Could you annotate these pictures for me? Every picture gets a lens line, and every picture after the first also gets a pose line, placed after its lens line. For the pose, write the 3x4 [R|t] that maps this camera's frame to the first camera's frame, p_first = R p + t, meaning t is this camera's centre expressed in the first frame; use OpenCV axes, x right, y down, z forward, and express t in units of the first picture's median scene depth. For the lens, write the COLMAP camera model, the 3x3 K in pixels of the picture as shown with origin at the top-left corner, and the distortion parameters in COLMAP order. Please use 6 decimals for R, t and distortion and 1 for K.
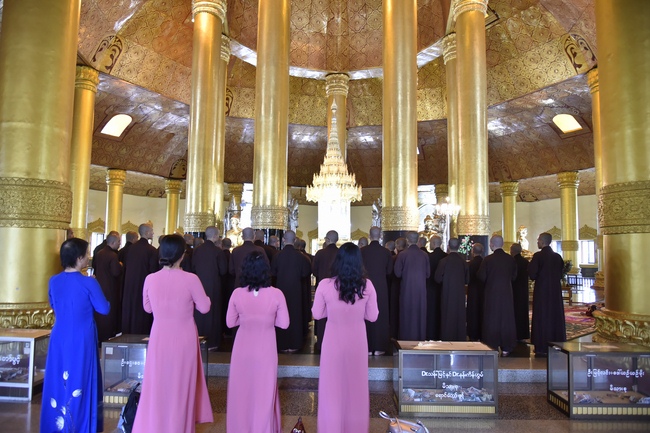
lens RADIAL K [[440.3, 0, 322.6], [0, 440.3, 222.1], [0, 0, 1]] dist [-0.034110, 0.001776]
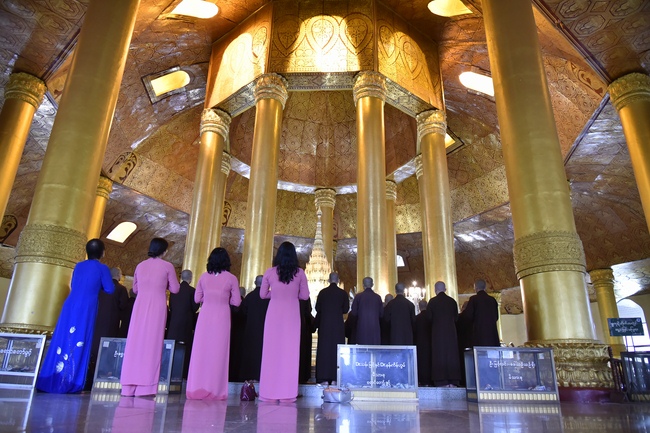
lens RADIAL K [[440.3, 0, 322.6], [0, 440.3, 222.1], [0, 0, 1]] dist [-0.034110, 0.001776]
pose [[0.999900, 0.013367, 0.004511, 0.028391], [-0.011573, 0.960064, -0.279541, 0.071959], [-0.008067, 0.279461, 0.960123, -0.070984]]
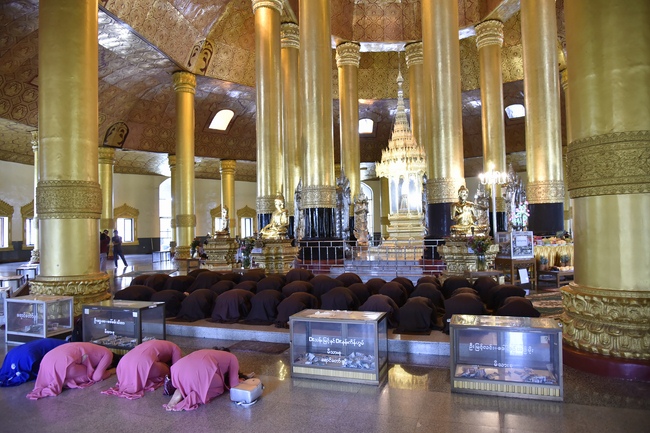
lens RADIAL K [[440.3, 0, 322.6], [0, 440.3, 222.1], [0, 0, 1]] dist [-0.034110, 0.001776]
pose [[0.952126, -0.039195, -0.303182, 0.139567], [0.055273, 0.997473, 0.044628, 0.002355], [0.300667, -0.059249, 0.951887, -0.001981]]
